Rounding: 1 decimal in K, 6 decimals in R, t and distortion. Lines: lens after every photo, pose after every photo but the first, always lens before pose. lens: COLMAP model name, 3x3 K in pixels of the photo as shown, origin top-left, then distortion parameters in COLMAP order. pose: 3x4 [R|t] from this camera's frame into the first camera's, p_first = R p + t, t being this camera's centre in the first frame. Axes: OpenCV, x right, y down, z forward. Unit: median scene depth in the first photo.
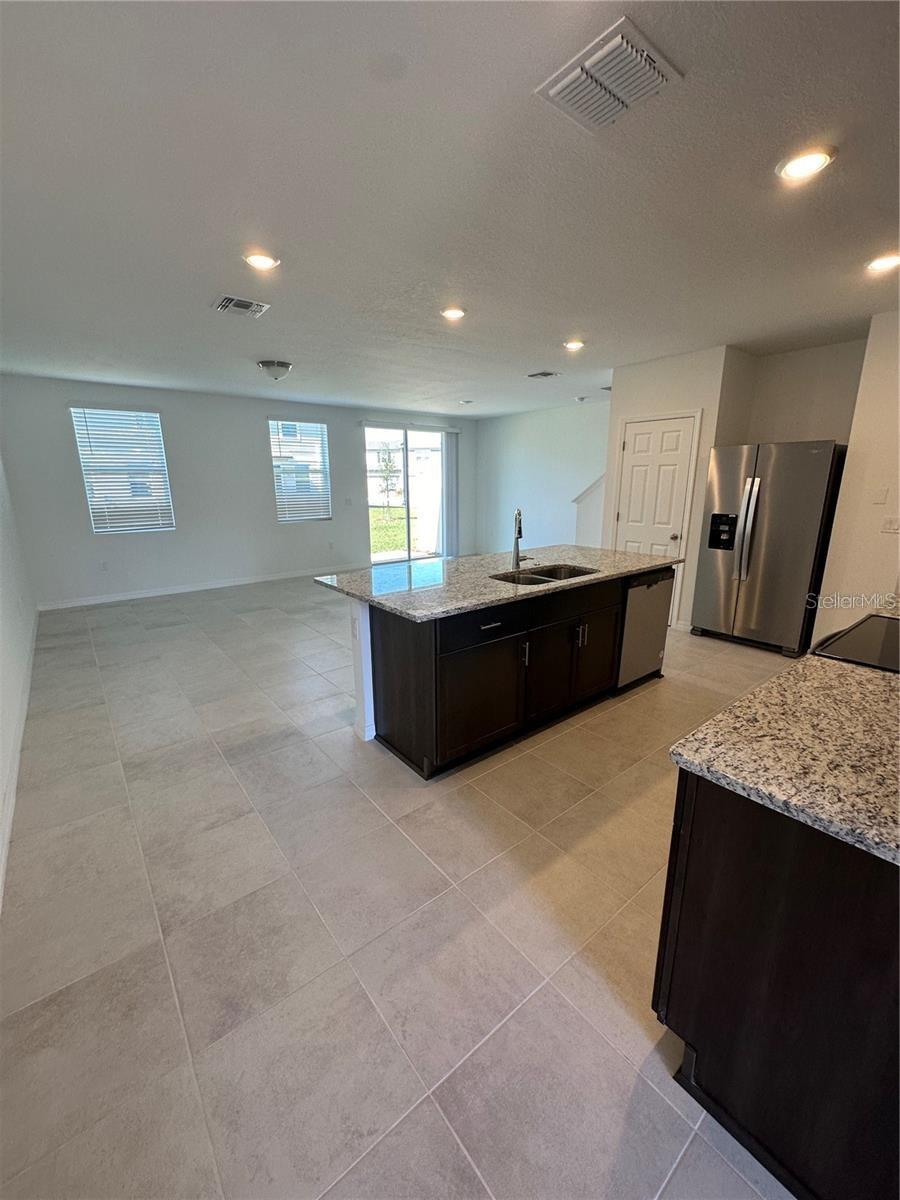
lens RADIAL K [[475.2, 0, 450.0], [0, 475.2, 600.0], [0, 0, 1]] dist [-0.015141, -0.000016]
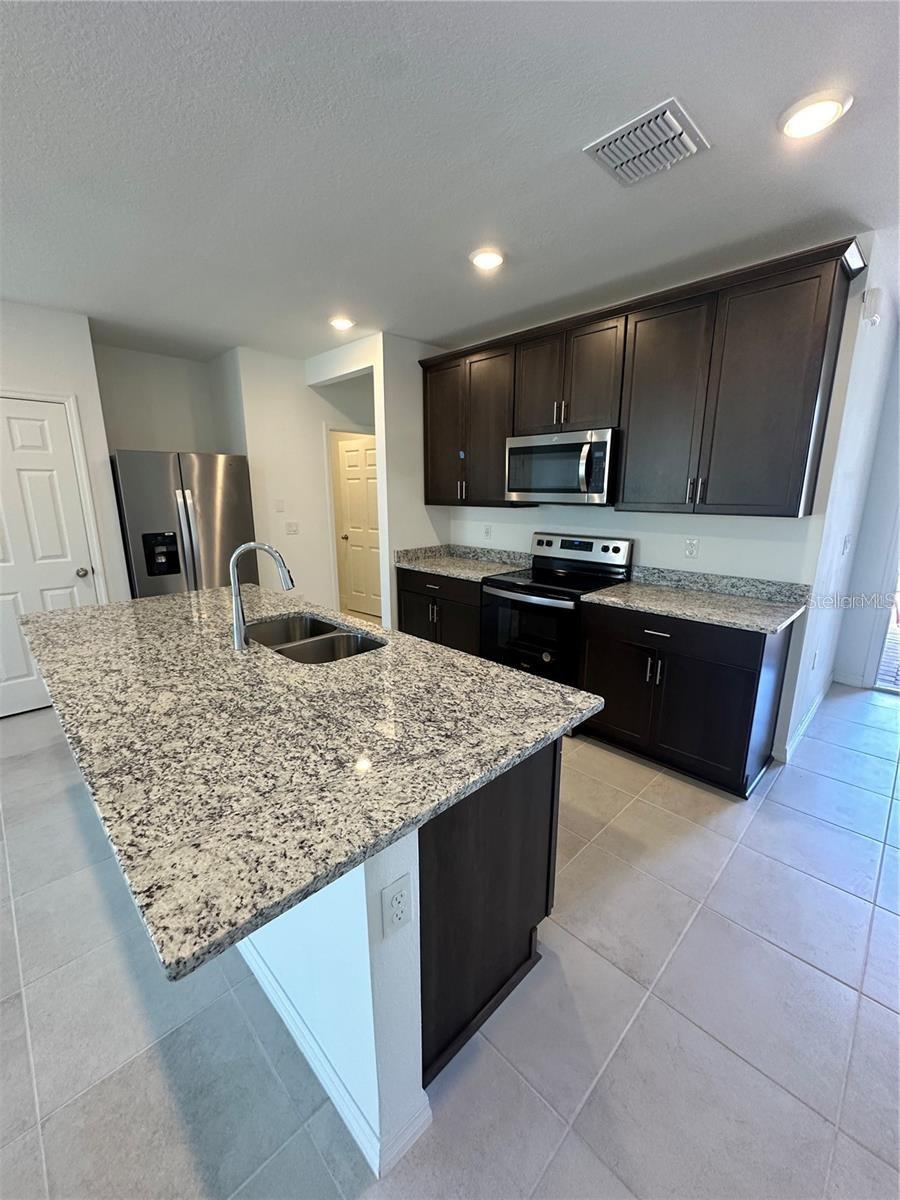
lens RADIAL K [[483.3, 0, 445.4], [0, 483.3, 601.4], [0, 0, 1]] dist [0.000675, -0.000132]
pose [[-0.099846, -0.218807, 0.970646, -0.312017], [0.243855, 0.940390, 0.237070, -0.142958], [-0.964658, 0.260367, -0.040538, 0.561962]]
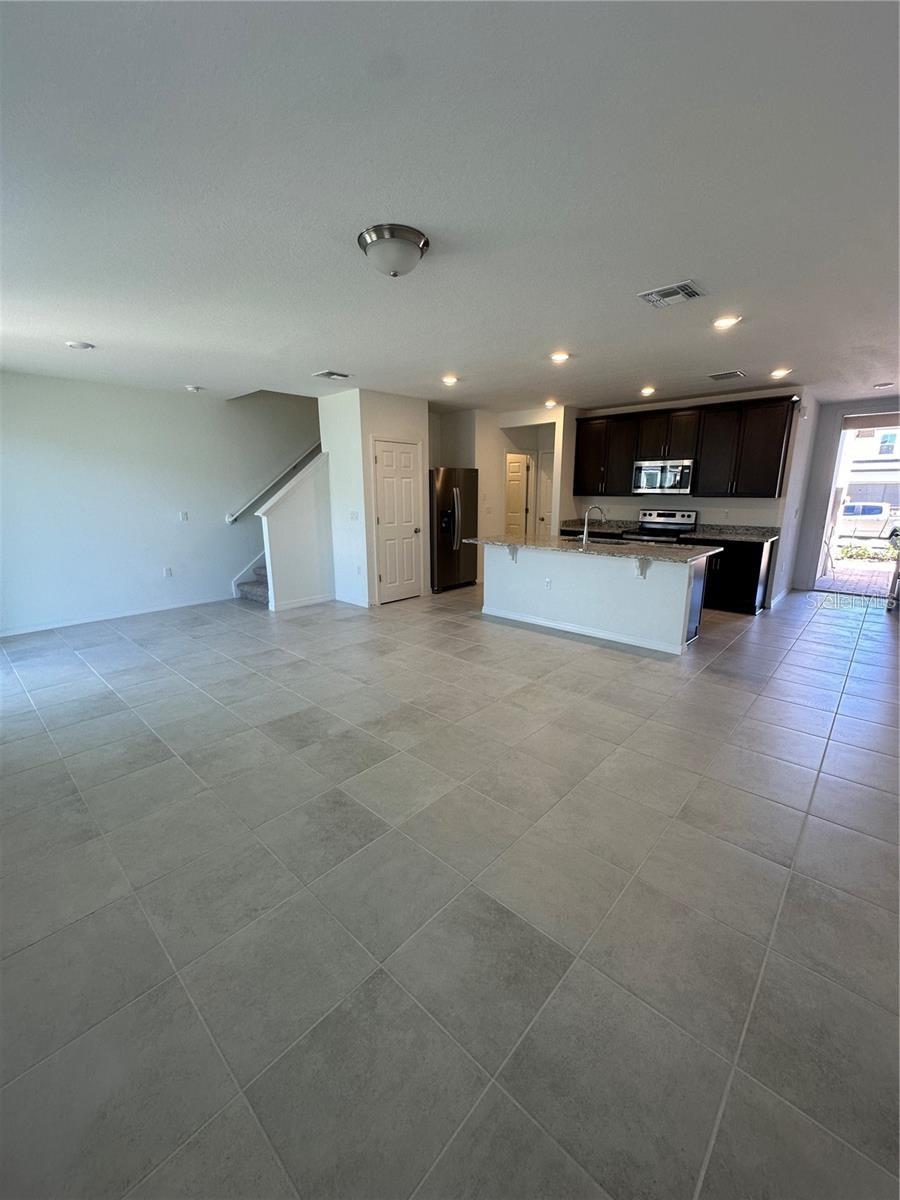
lens RADIAL K [[483.3, 0, 445.4], [0, 483.3, 601.4], [0, 0, 1]] dist [0.000675, -0.000132]
pose [[-0.143819, -0.219450, 0.964965, -0.995005], [0.245128, 0.936814, 0.249582, -0.289459], [-0.958764, 0.272435, -0.080938, 1.167833]]
